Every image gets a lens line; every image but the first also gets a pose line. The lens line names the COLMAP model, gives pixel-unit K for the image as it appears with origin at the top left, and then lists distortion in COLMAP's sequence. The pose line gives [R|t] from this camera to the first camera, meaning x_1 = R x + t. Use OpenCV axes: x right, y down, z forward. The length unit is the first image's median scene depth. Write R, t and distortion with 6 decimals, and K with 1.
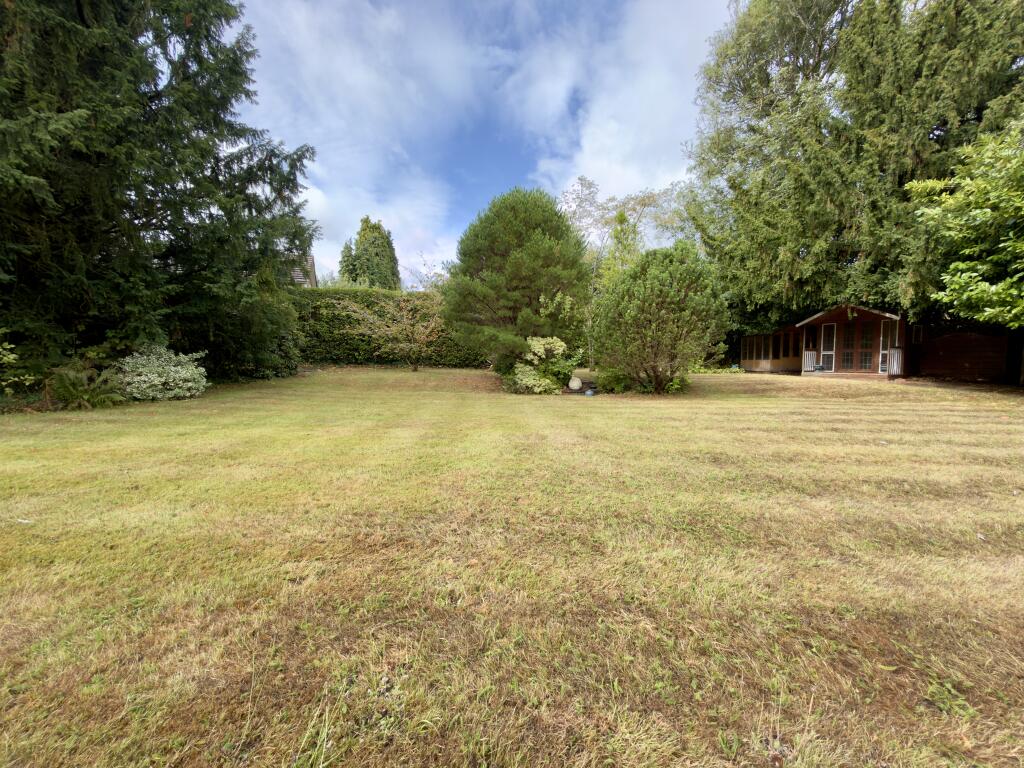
lens RADIAL K [[409.6, 0, 513.4], [0, 409.6, 385.5], [0, 0, 1]] dist [-0.001491, -0.000177]
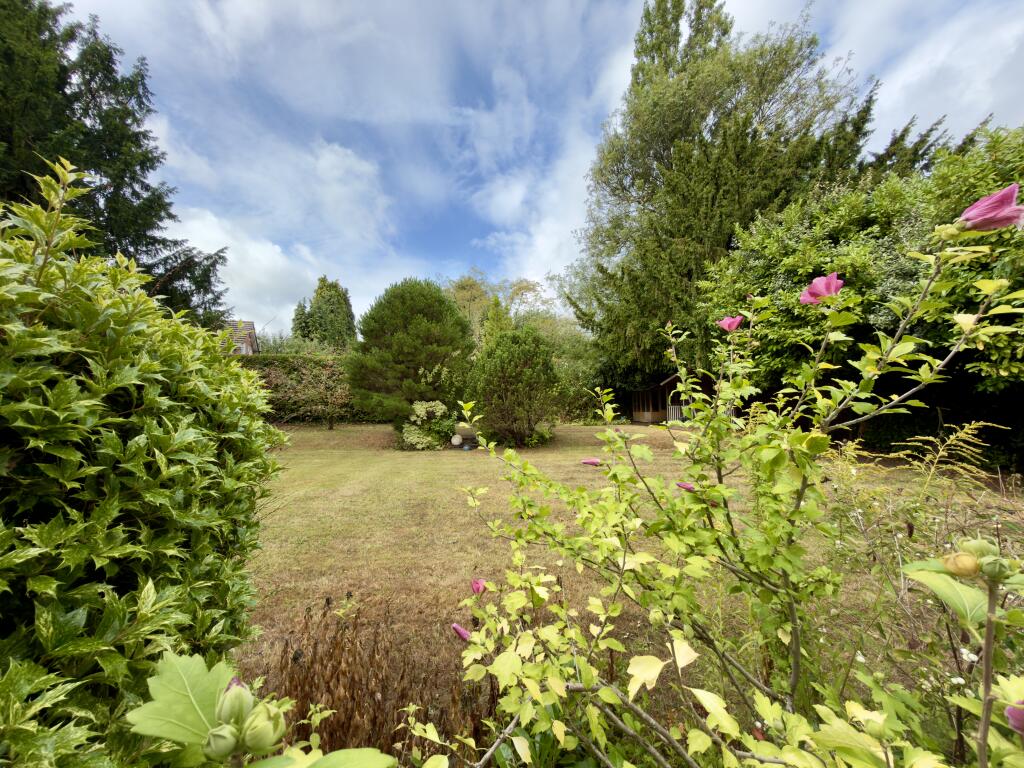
lens RADIAL K [[409.6, 0, 511.0], [0, 409.6, 381.2], [0, 0, 1]] dist [-0.001491, -0.000177]
pose [[0.997800, -0.013124, 0.064982, 0.241127], [0.020981, 0.992338, -0.121757, -0.026419], [-0.062886, 0.122853, 0.990430, -0.199228]]
